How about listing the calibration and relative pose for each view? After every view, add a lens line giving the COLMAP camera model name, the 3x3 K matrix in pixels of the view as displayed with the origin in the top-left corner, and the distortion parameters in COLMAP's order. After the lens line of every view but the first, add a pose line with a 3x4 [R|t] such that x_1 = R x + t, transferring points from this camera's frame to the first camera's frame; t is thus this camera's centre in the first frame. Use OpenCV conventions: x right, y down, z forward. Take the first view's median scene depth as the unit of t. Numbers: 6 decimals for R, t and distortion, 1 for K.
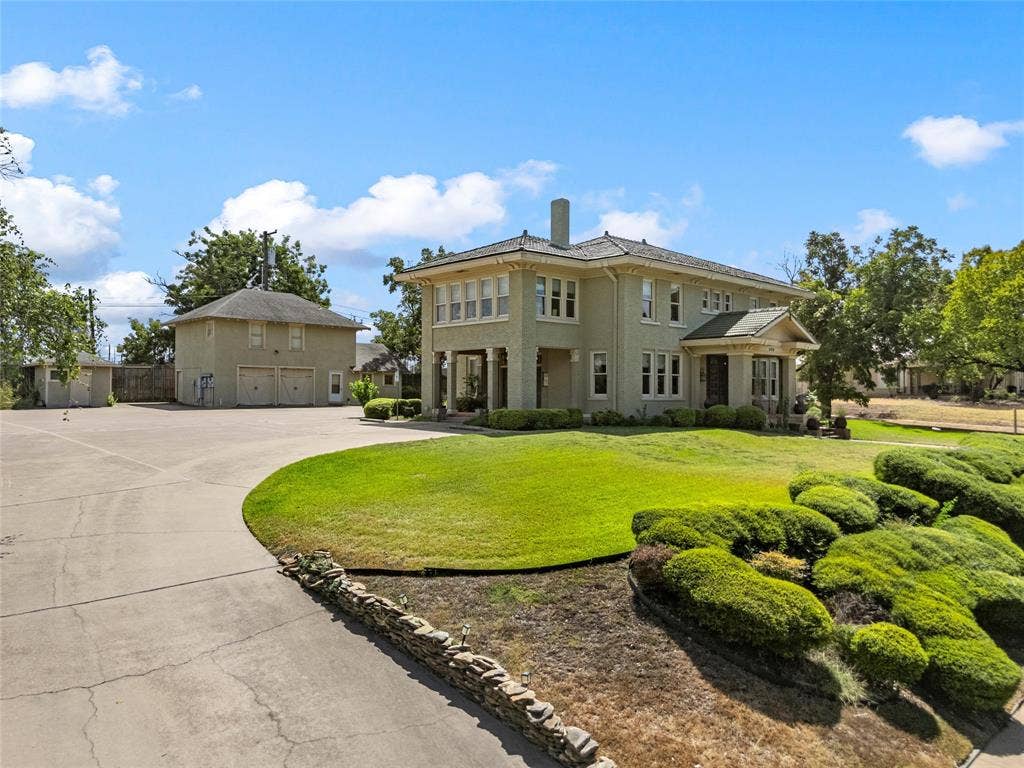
lens RADIAL K [[722.5, 0, 512.0], [0, 722.5, 384.0], [0, 0, 1]] dist [0.000428, 0.000682]
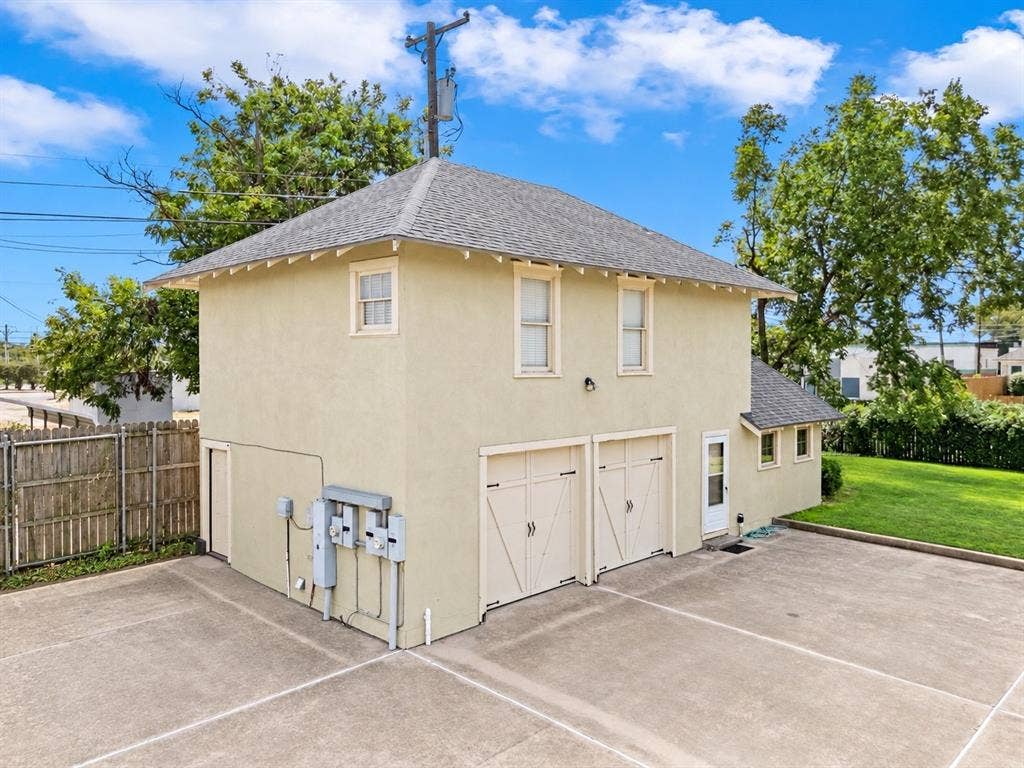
lens RADIAL K [[722.5, 0, 512.0], [0, 722.5, 384.0], [0, 0, 1]] dist [0.000428, 0.000682]
pose [[0.999420, -0.003136, 0.033906, -0.287518], [0.001590, 0.998961, 0.045552, -0.045189], [-0.034013, -0.045472, 0.998386, 0.580054]]
